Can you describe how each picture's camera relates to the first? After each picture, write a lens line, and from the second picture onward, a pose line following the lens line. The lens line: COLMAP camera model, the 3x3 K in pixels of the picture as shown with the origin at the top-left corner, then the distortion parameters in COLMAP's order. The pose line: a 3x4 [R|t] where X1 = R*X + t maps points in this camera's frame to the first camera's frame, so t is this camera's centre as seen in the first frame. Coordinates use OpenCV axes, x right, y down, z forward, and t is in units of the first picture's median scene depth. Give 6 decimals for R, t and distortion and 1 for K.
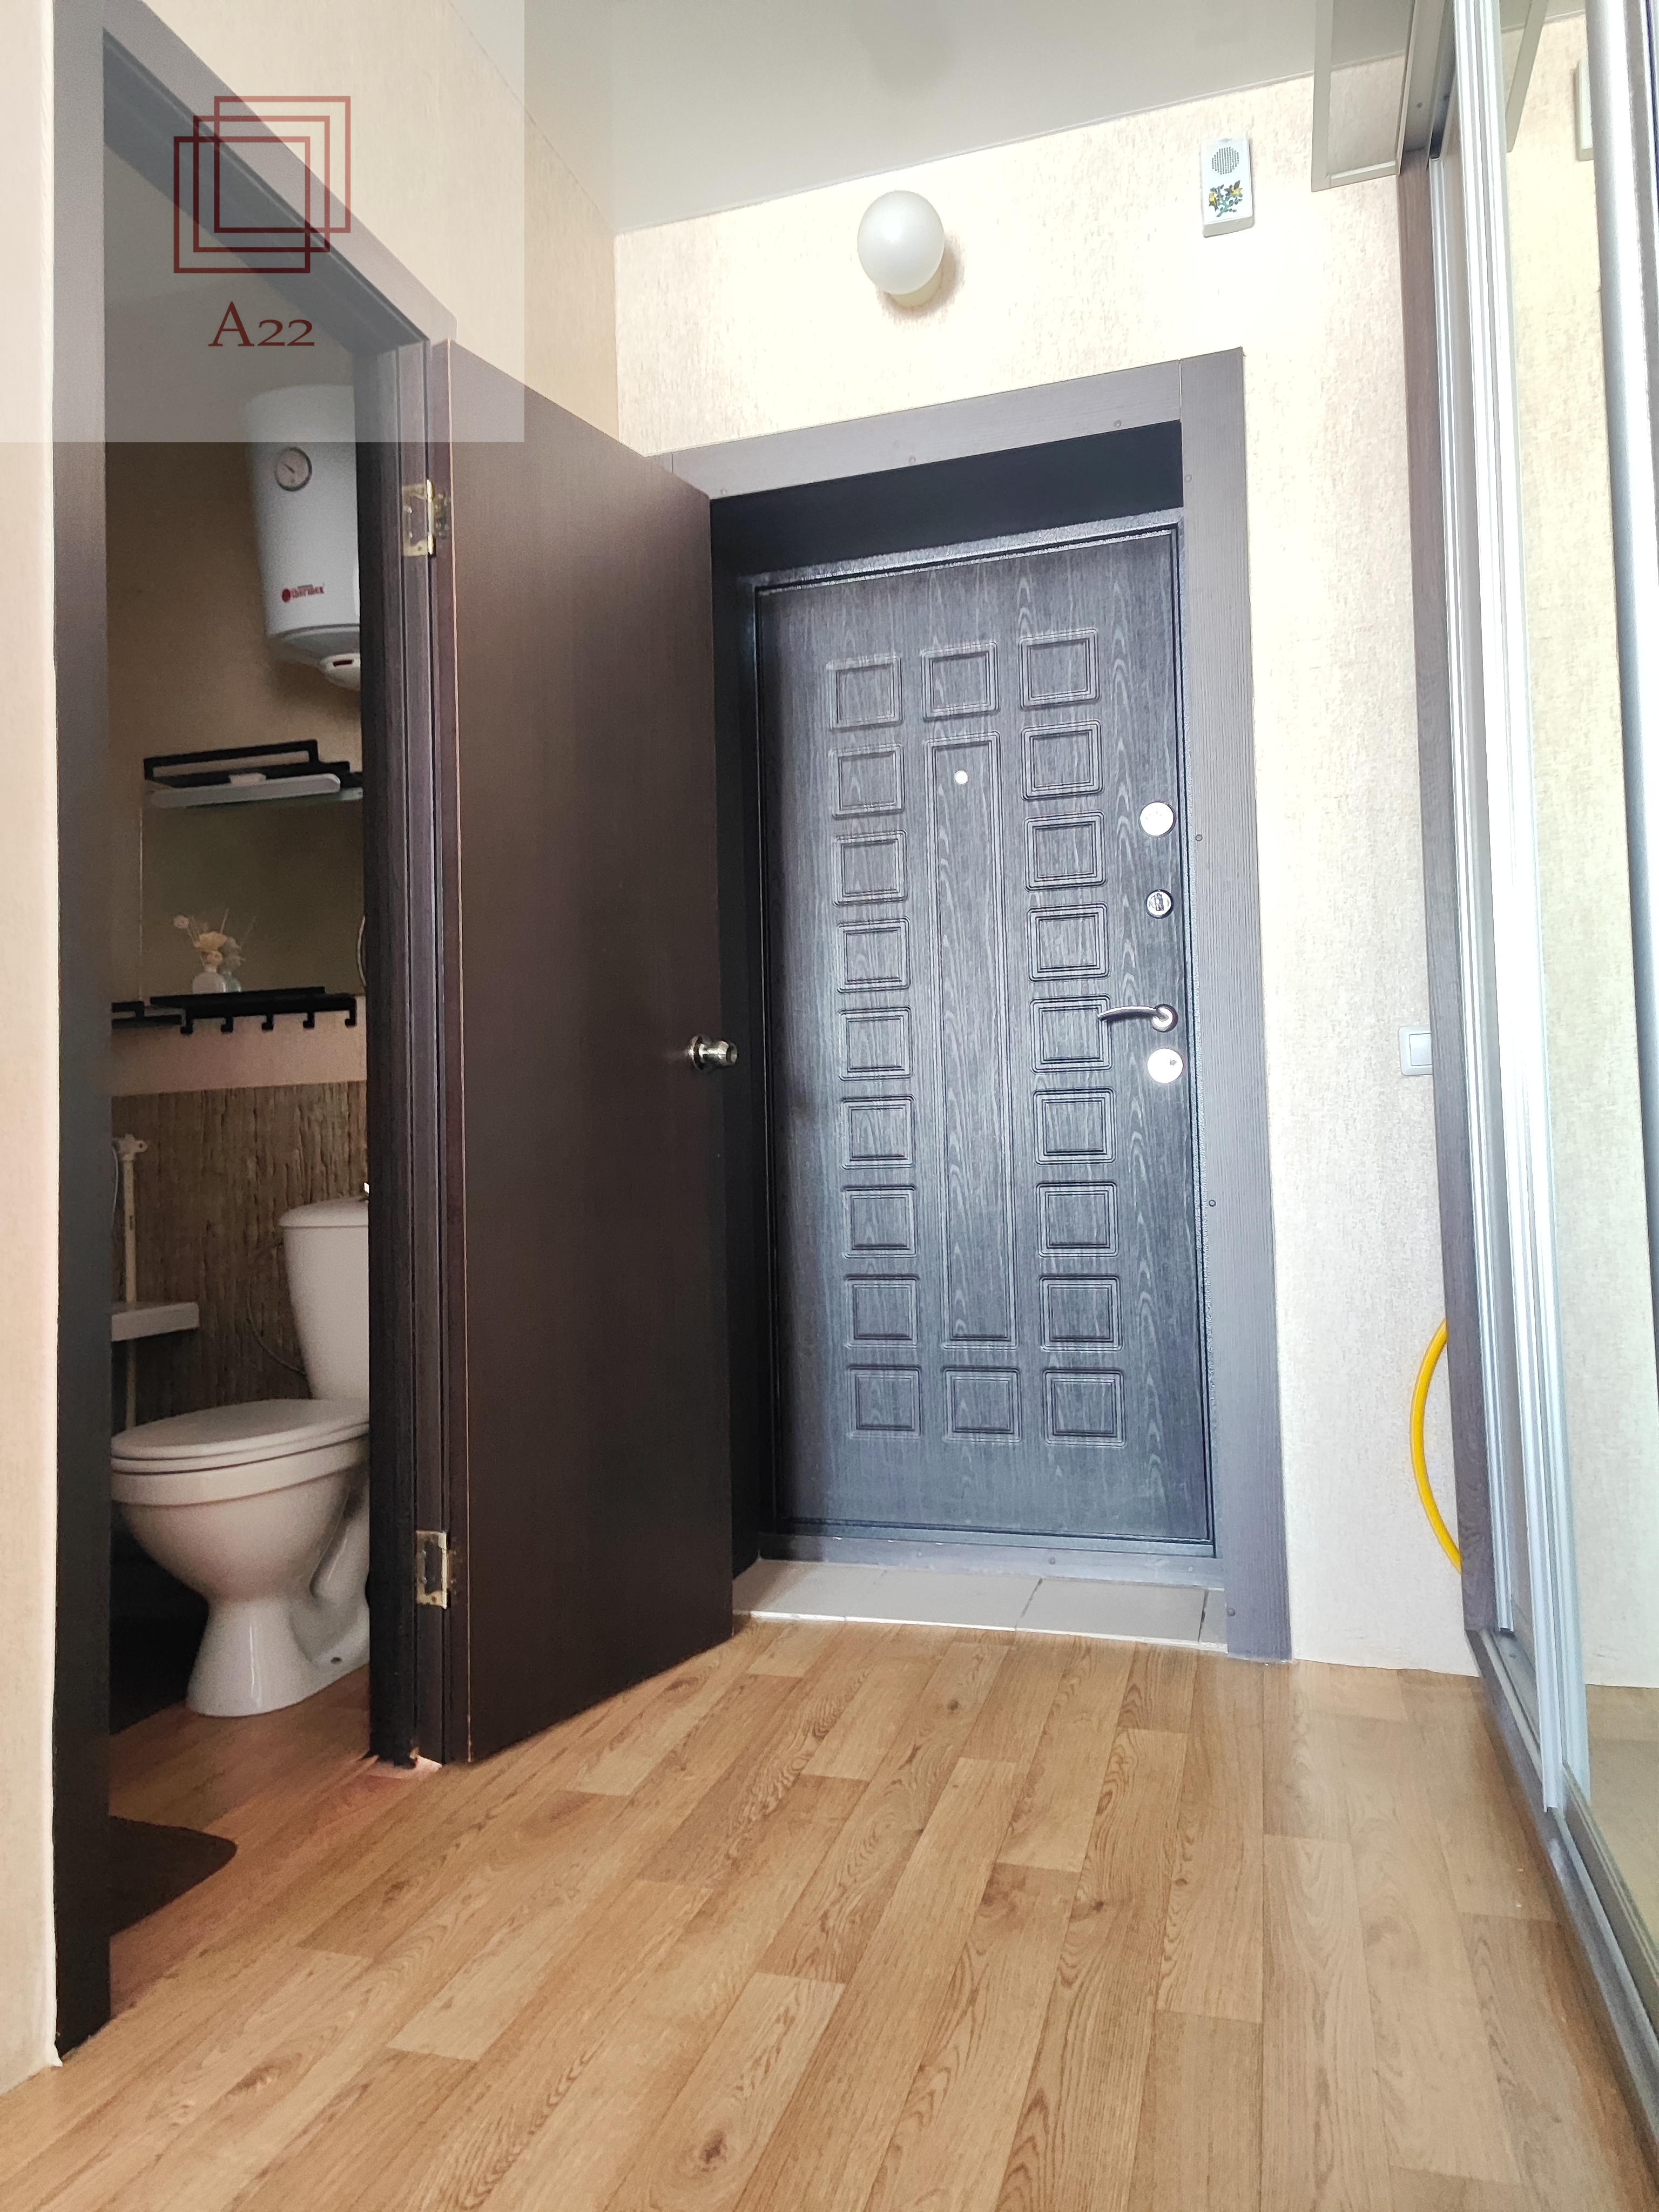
lens RADIAL K [[1462.6, 0, 824.9], [0, 1462.6, 1089.7], [0, 0, 1]] dist [0.068093, -0.046150]
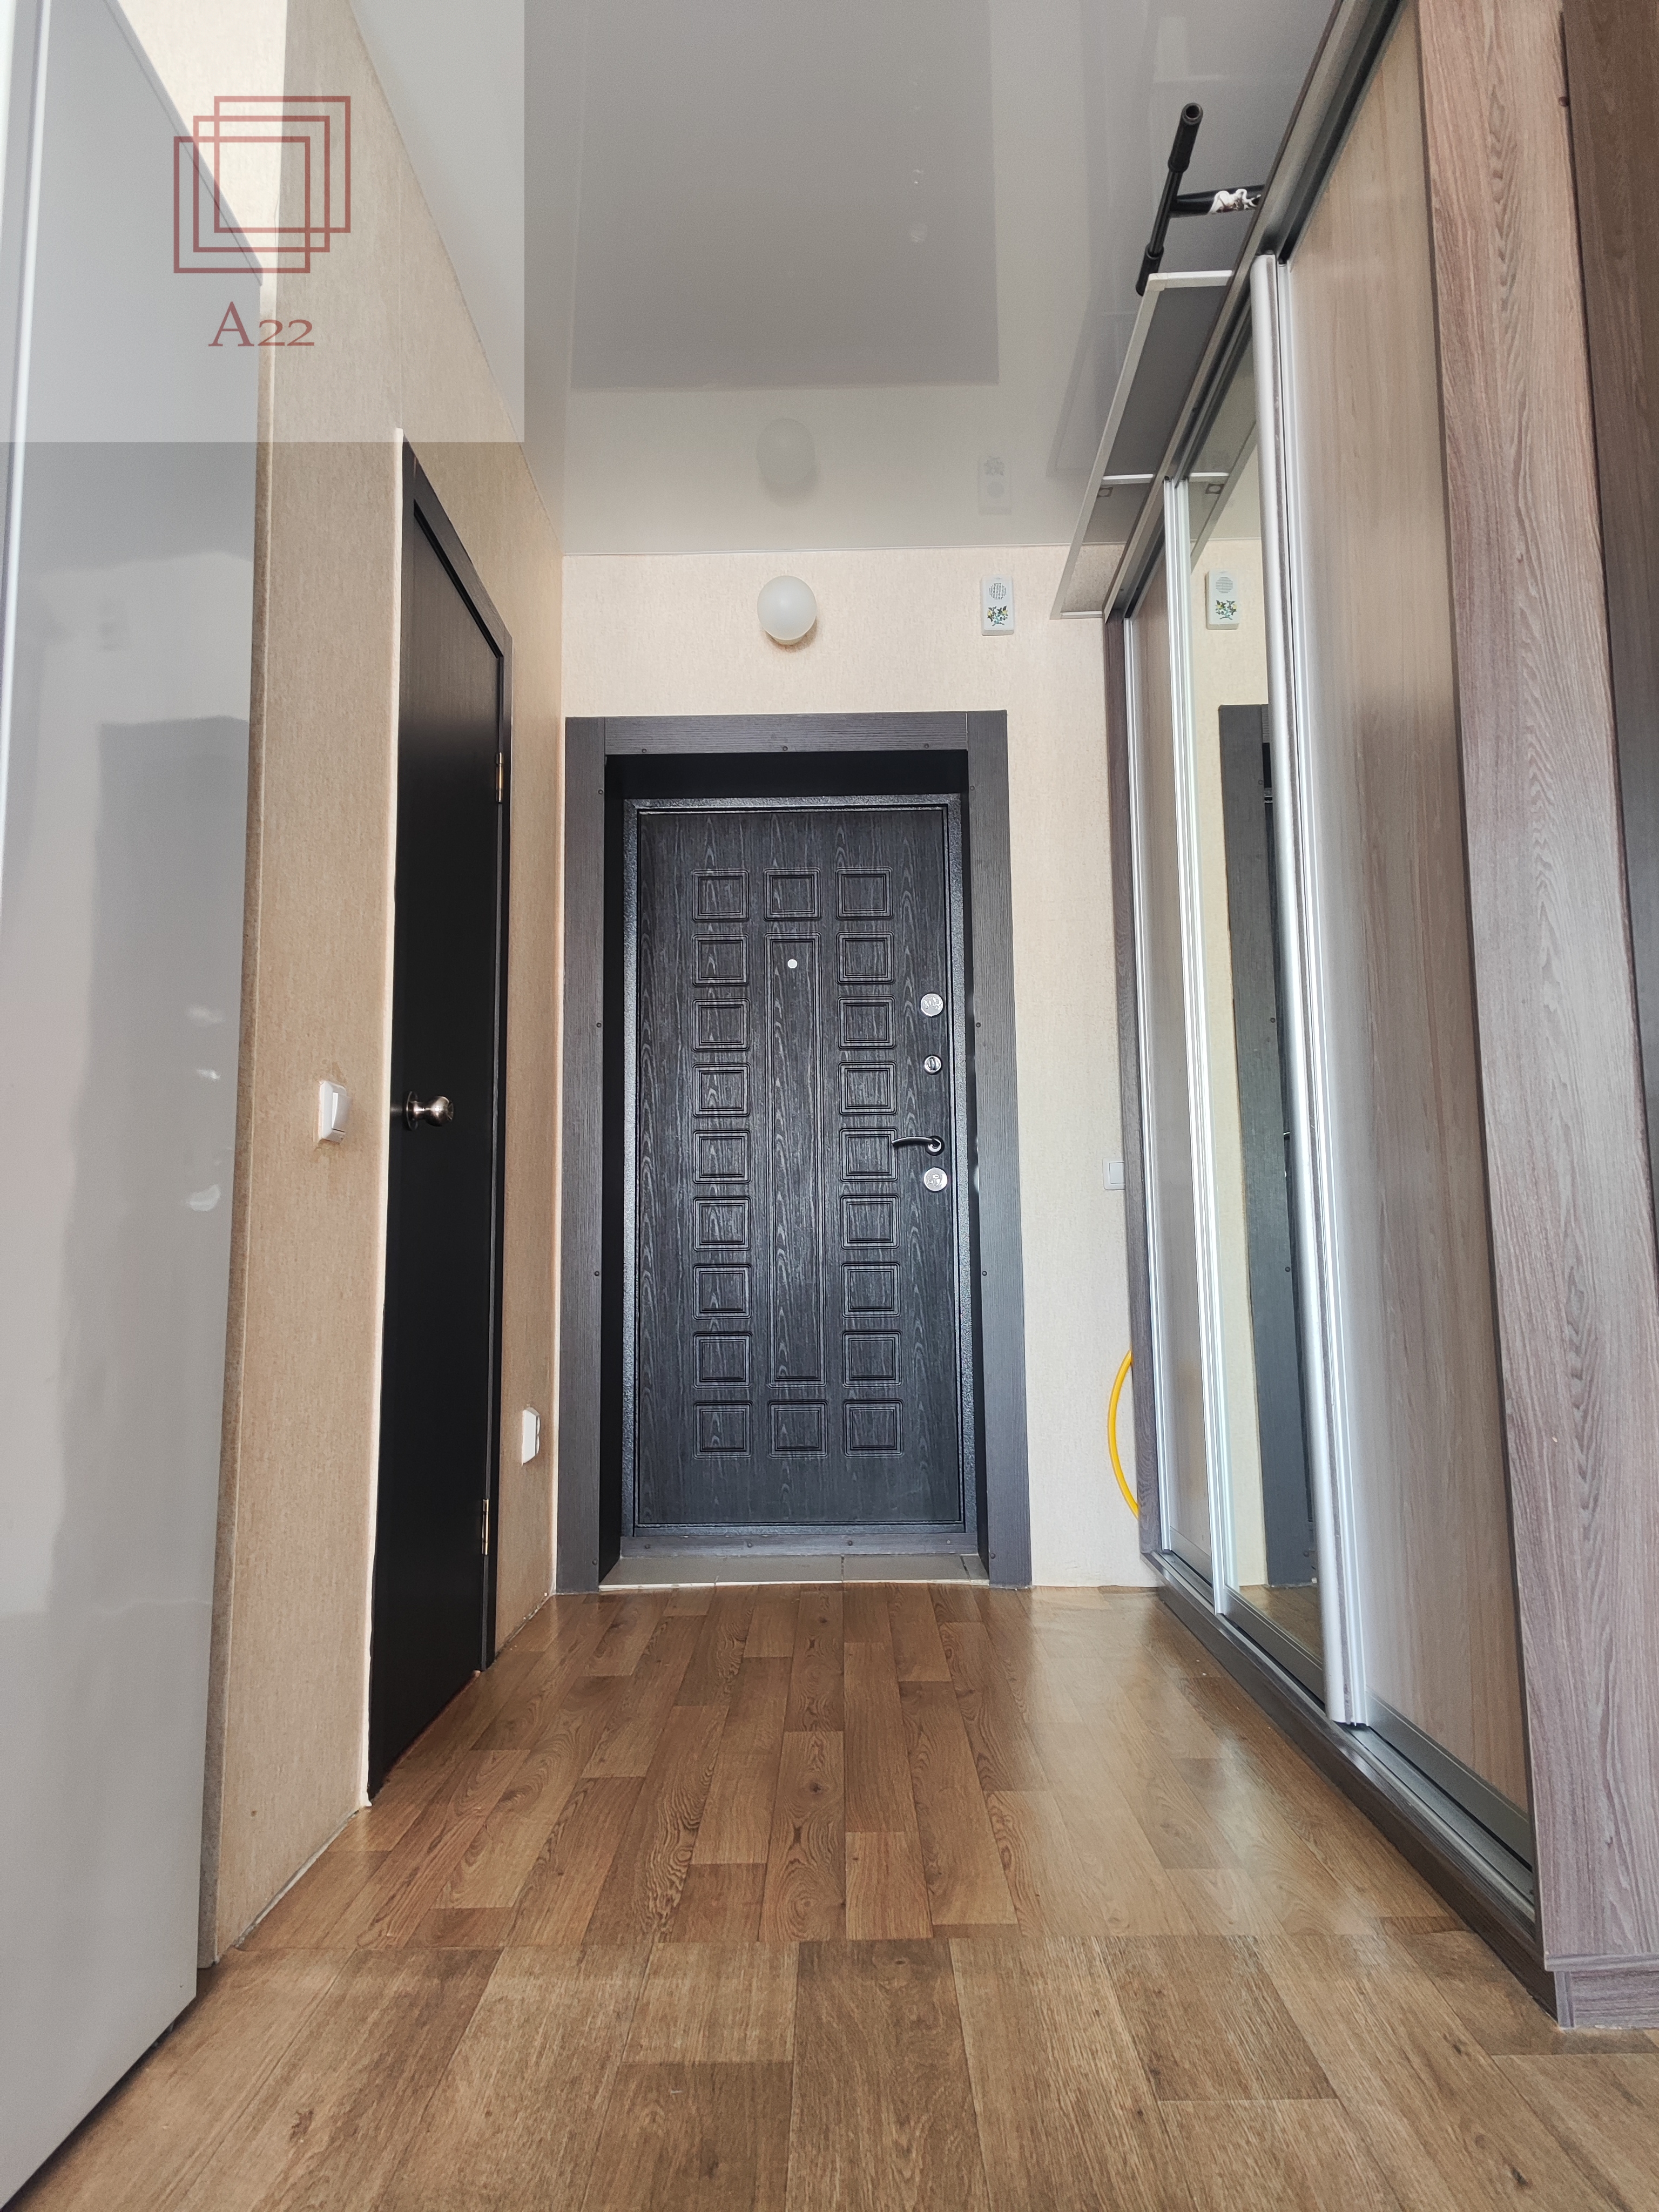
lens RADIAL K [[1462.6, 0, 819.8], [0, 1462.6, 1092.0], [0, 0, 1]] dist [0.068093, -0.046150]
pose [[0.962674, 0.045629, 0.266789, -0.248209], [-0.024998, 0.996463, -0.080224, 0.015248], [-0.269506, 0.070560, 0.960410, -0.316455]]
